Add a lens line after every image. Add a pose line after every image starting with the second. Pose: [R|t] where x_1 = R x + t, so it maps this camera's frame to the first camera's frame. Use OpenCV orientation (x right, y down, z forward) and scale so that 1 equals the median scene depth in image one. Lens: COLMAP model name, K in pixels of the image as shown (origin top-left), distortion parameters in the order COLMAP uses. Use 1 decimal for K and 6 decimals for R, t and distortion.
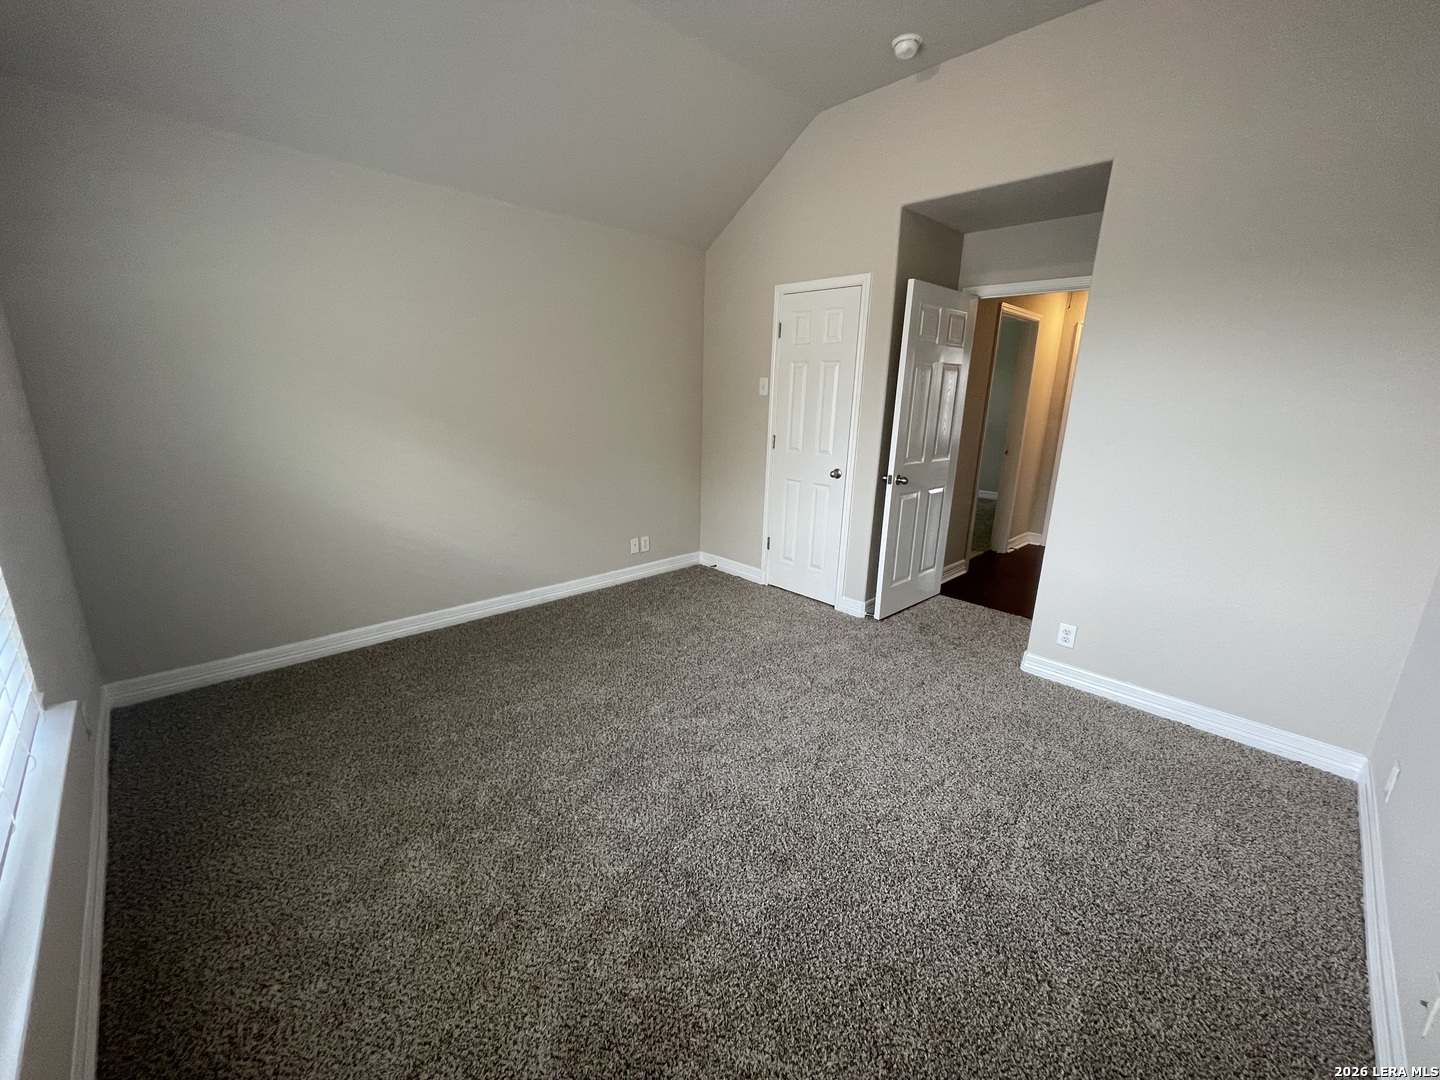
lens RADIAL K [[577.6, 0, 714.7], [0, 577.6, 536.9], [0, 0, 1]] dist [0.002761, -0.000287]
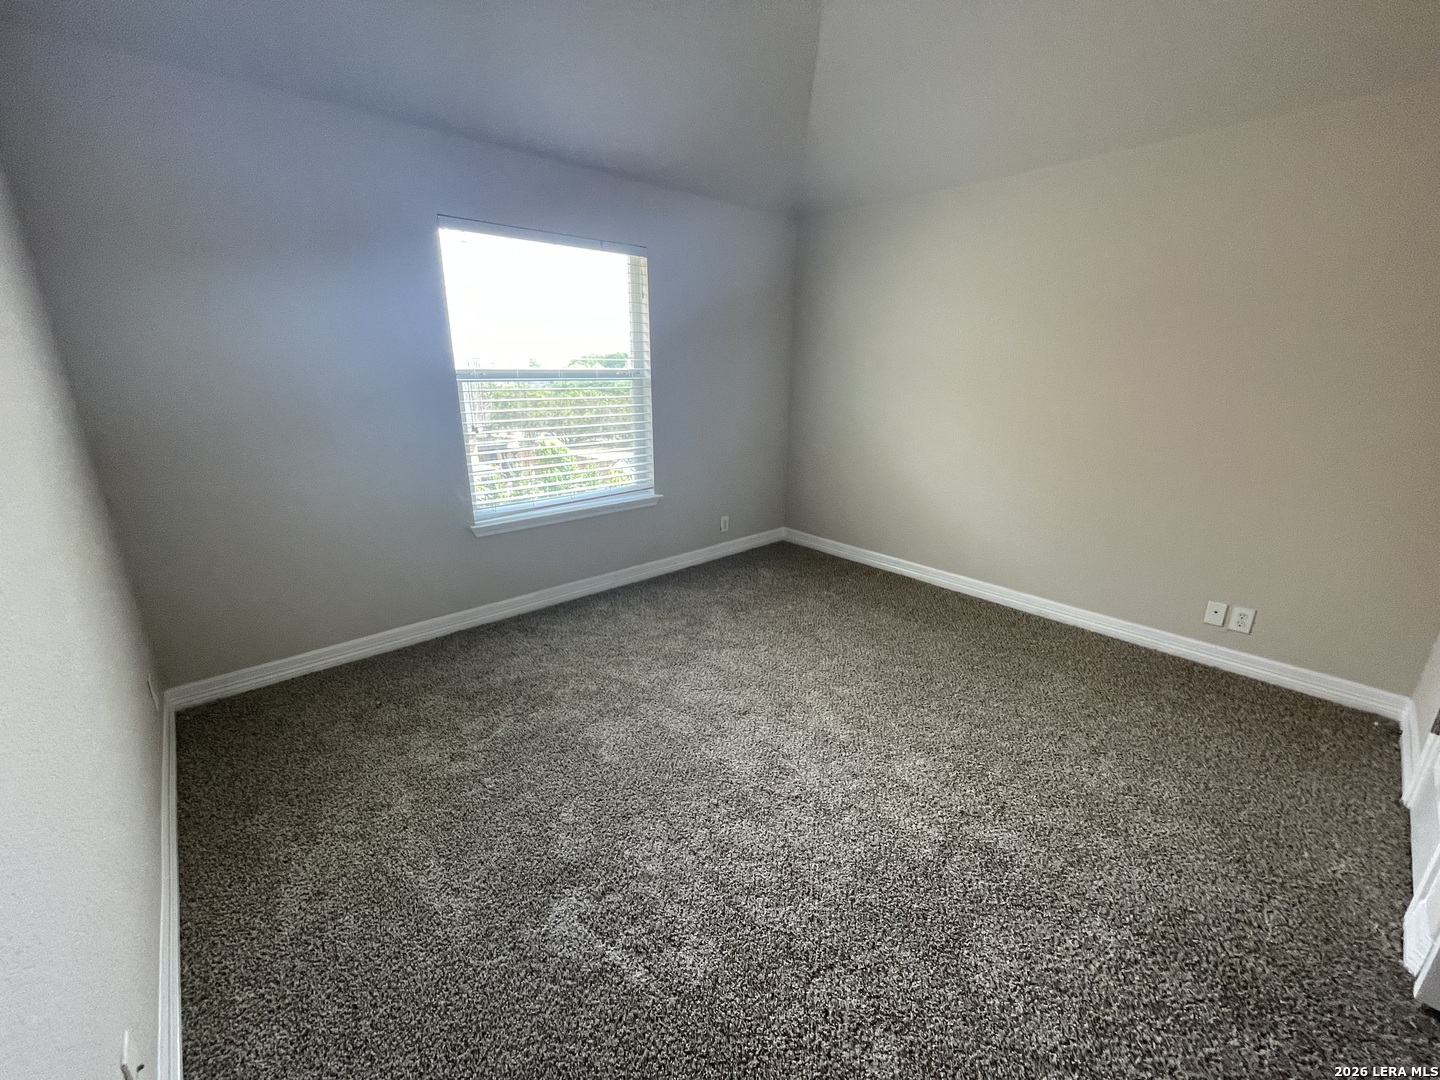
lens RADIAL K [[577.6, 0, 722.1], [0, 577.6, 546.8], [0, 0, 1]] dist [0.002761, -0.000287]
pose [[-0.025067, 0.277615, -0.960365, 0.538868], [-0.249993, 0.928404, 0.274901, -0.105611], [0.967923, 0.246975, 0.046130, 0.467843]]
